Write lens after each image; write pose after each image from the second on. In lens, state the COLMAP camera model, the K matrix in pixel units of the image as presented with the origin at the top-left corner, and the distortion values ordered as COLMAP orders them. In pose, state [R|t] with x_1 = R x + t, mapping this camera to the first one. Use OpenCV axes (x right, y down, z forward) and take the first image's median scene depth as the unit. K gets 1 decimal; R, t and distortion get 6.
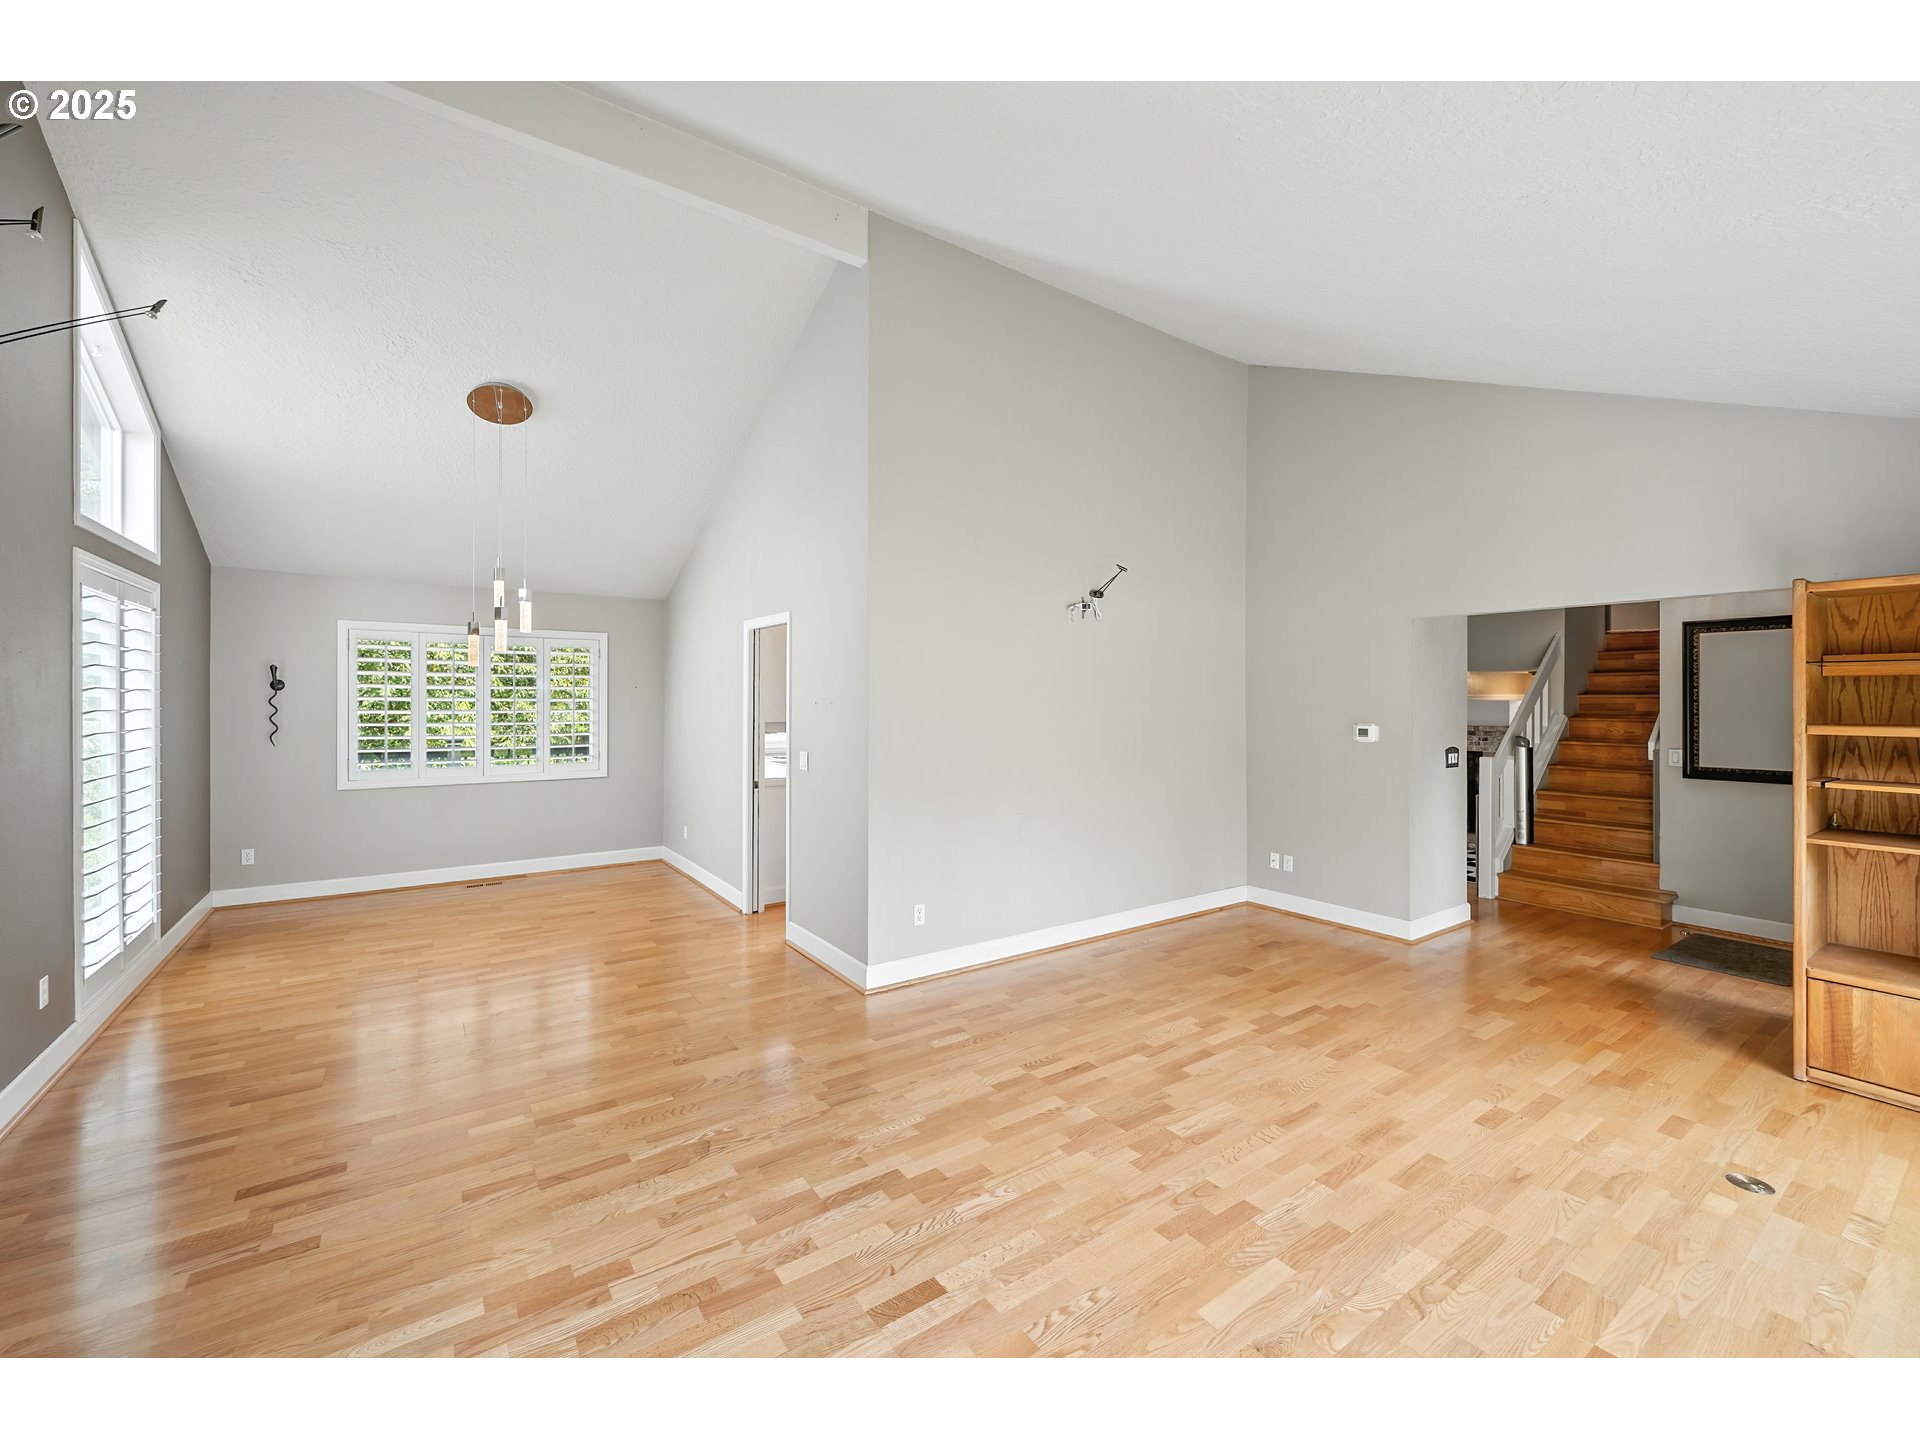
lens RADIAL K [[773.9, 0, 954.3], [0, 773.9, 707.3], [0, 0, 1]] dist [0.000478, -0.000055]
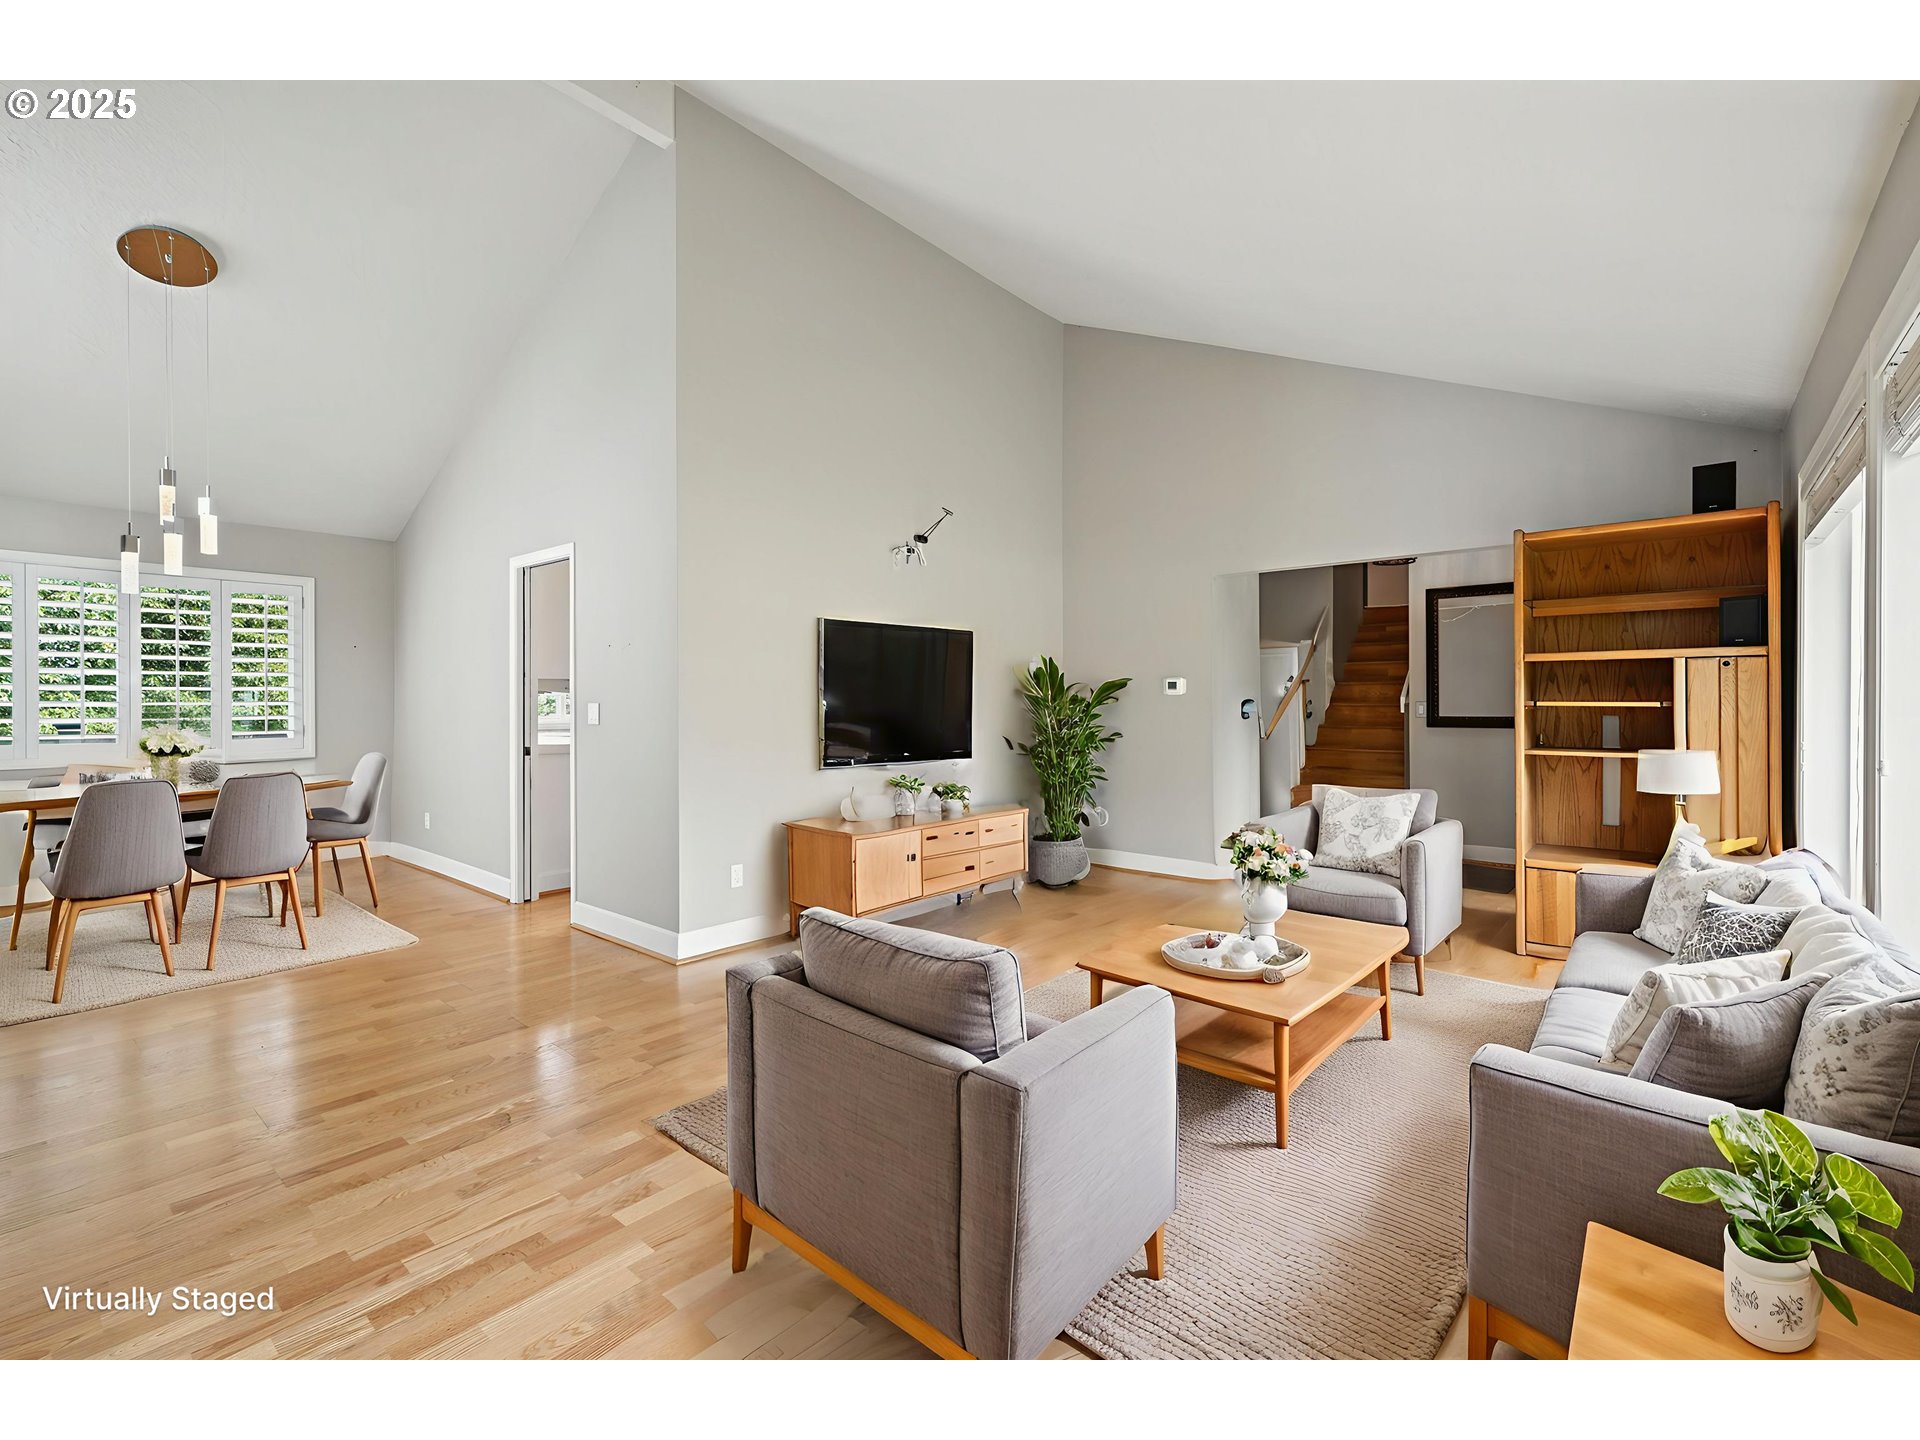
lens RADIAL K [[834.9, 0, 953.4], [0, 834.9, 707.6], [0, 0, 1]] dist [0.005223, -0.001353]
pose [[0.967869, -0.006285, 0.251378, -0.044520], [0.006176, 0.999980, 0.001220, 0.071867], [-0.251381, 0.000372, 0.967888, -0.011314]]
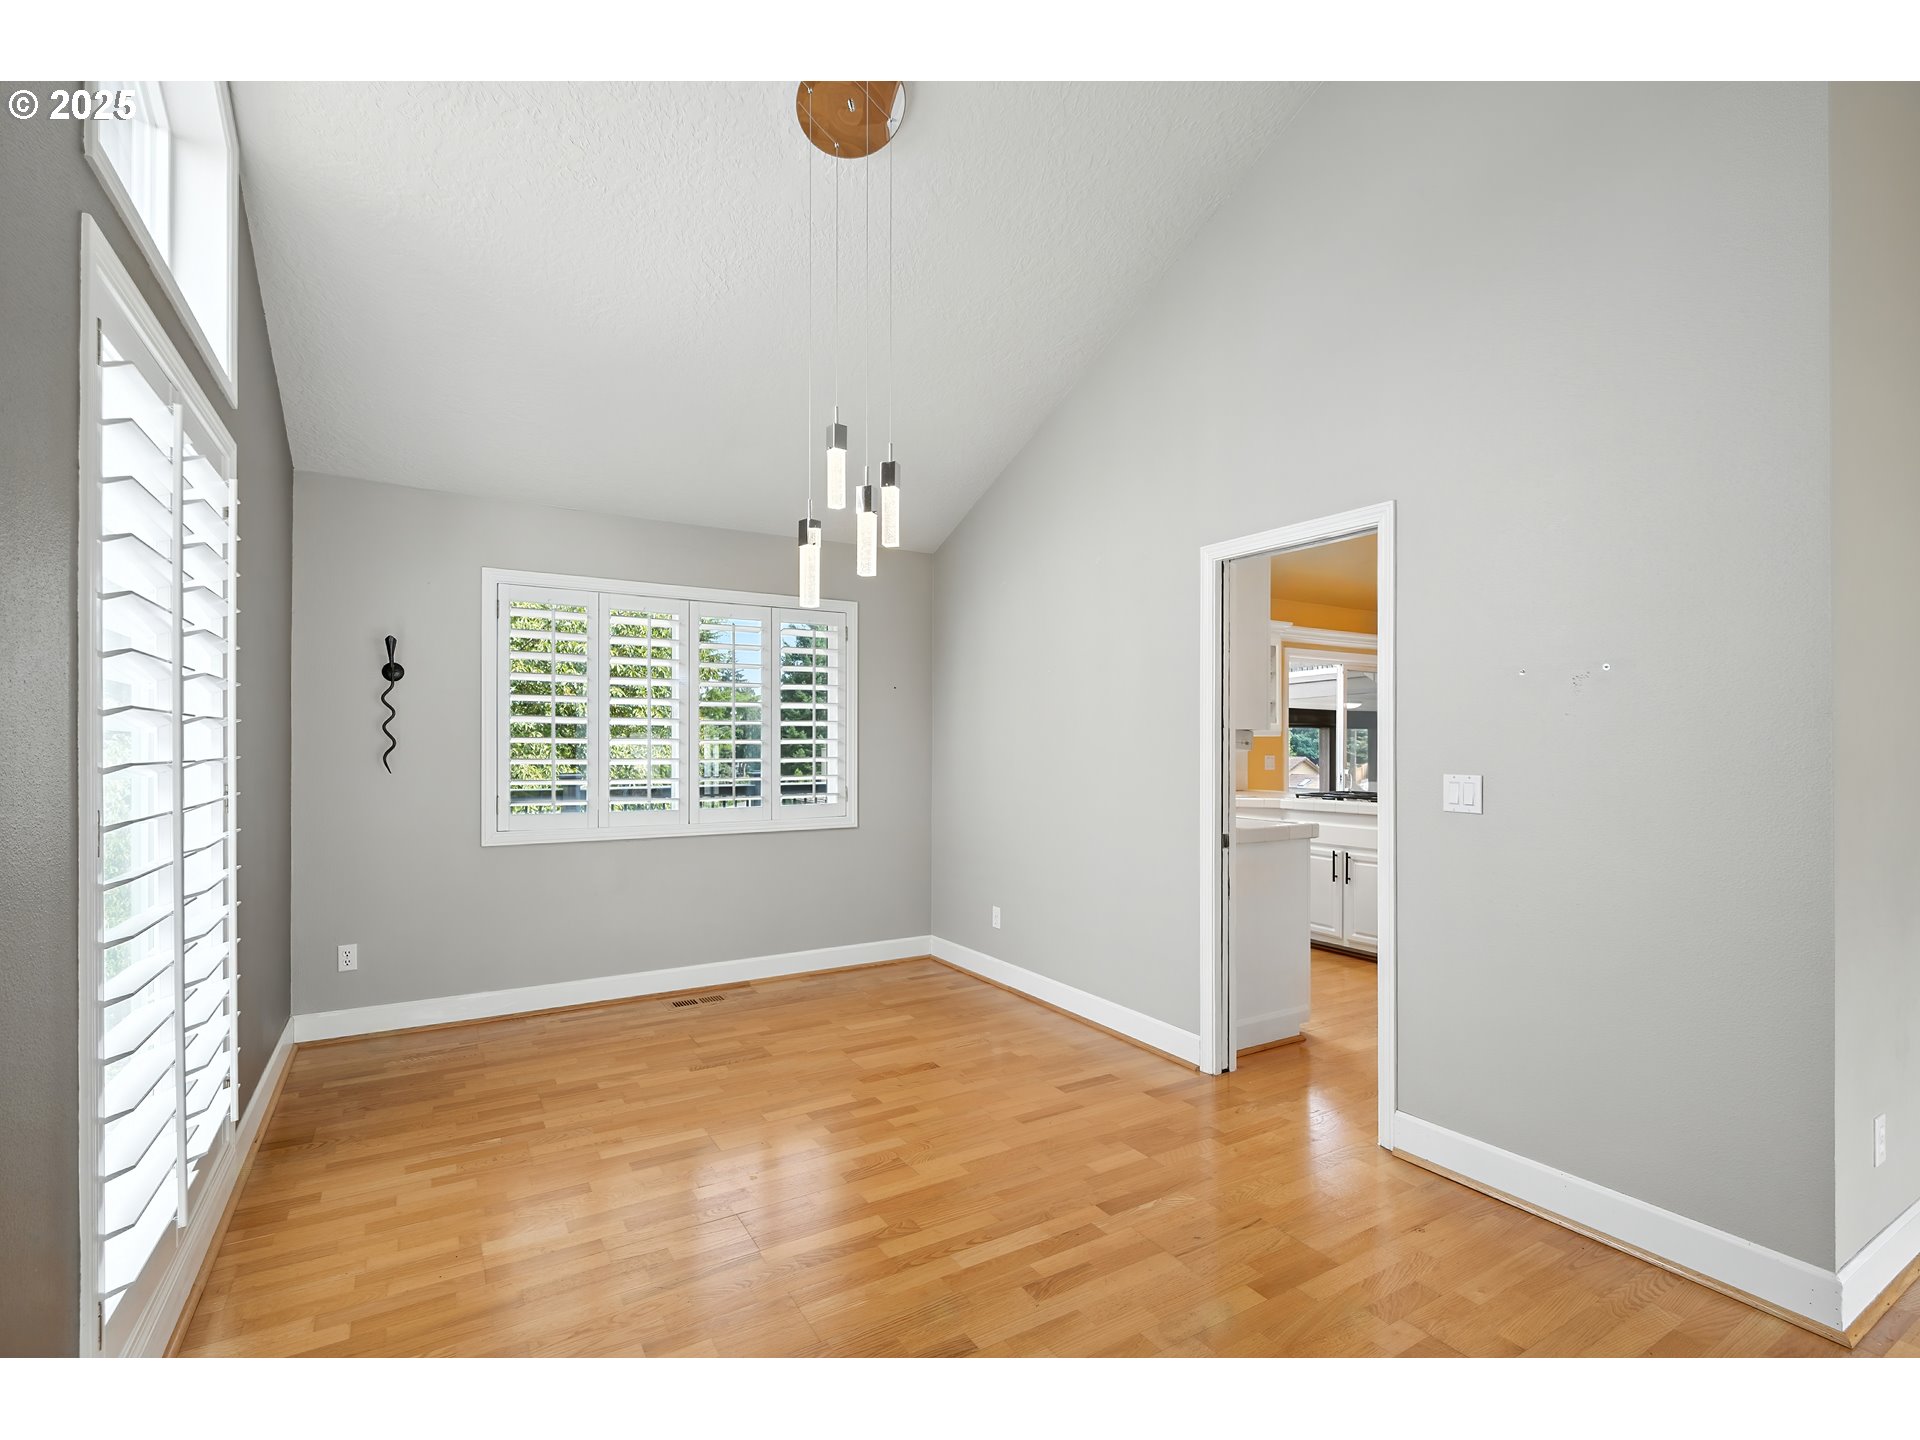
lens RADIAL K [[873.8, 0, 951.9], [0, 873.8, 747.6], [0, 0, 1]] dist [0.003005, -0.000789]
pose [[0.998010, -0.001741, -0.063032, -0.549699], [0.001292, 0.999974, -0.007163, 0.049237], [0.063043, 0.007067, 0.997986, 0.481217]]
